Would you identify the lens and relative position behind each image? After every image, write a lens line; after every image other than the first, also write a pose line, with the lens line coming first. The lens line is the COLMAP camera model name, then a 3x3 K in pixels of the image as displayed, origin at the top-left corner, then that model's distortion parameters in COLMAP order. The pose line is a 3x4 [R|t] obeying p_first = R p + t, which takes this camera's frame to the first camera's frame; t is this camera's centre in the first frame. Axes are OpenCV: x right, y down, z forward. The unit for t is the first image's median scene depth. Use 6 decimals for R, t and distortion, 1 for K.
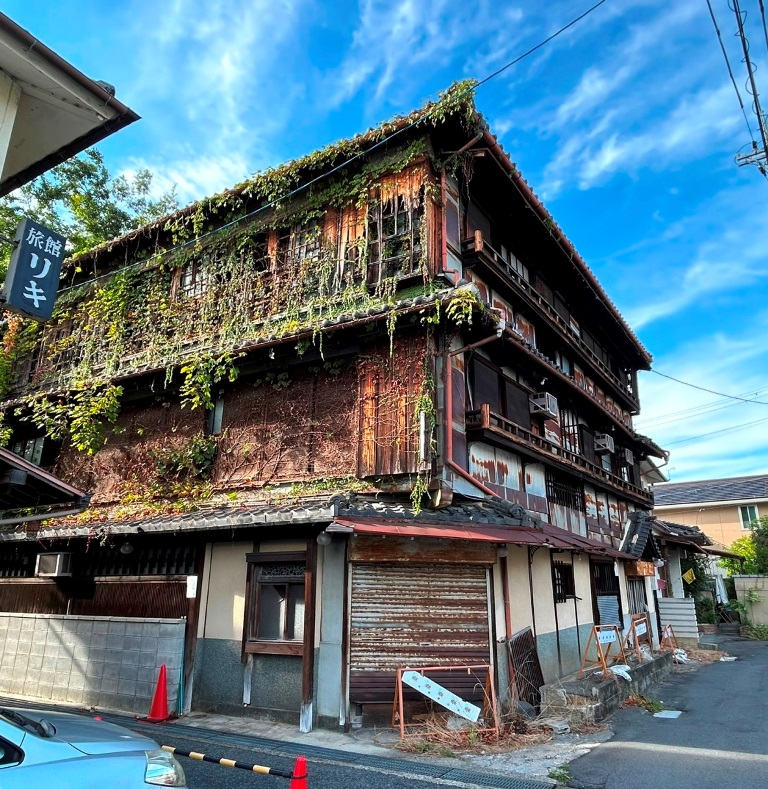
lens RADIAL K [[623.9, 0, 384.0], [0, 623.9, 394.5], [0, 0, 1]] dist [0.003967, 0.002219]
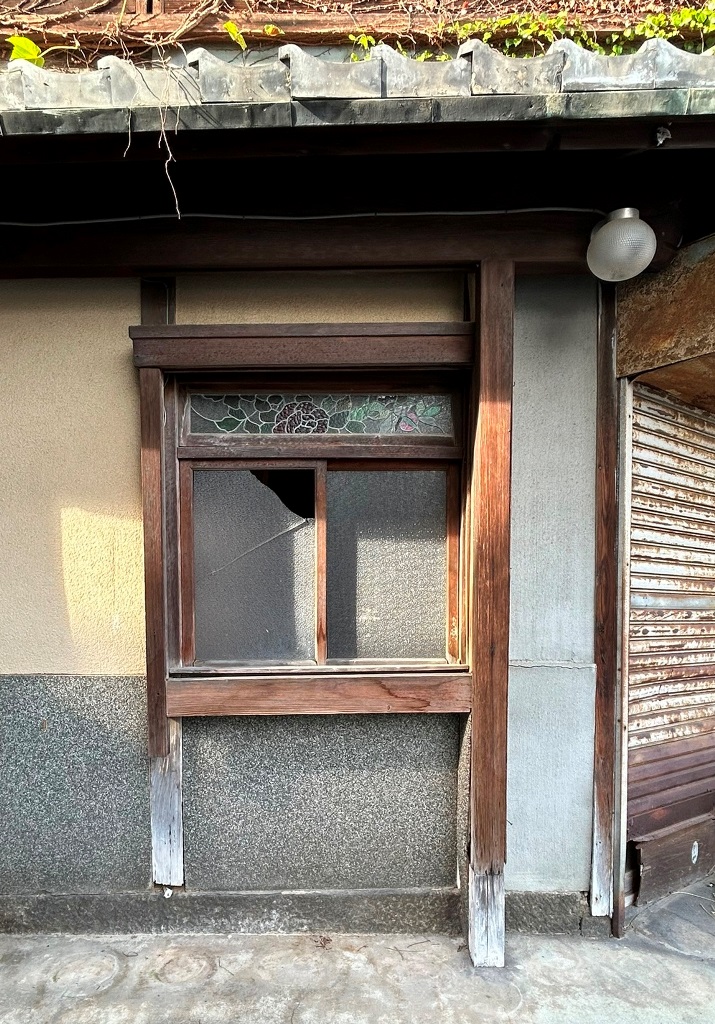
lens RADIAL K [[716.9, 0, 357.4], [0, 716.9, 645.5], [0, 0, 1]] dist [0.001689, 0.000450]
pose [[0.860052, -0.037285, 0.508842, -0.316652], [-0.146612, 0.937201, 0.316478, 0.295286], [-0.488687, -0.346790, 0.800575, 0.772617]]
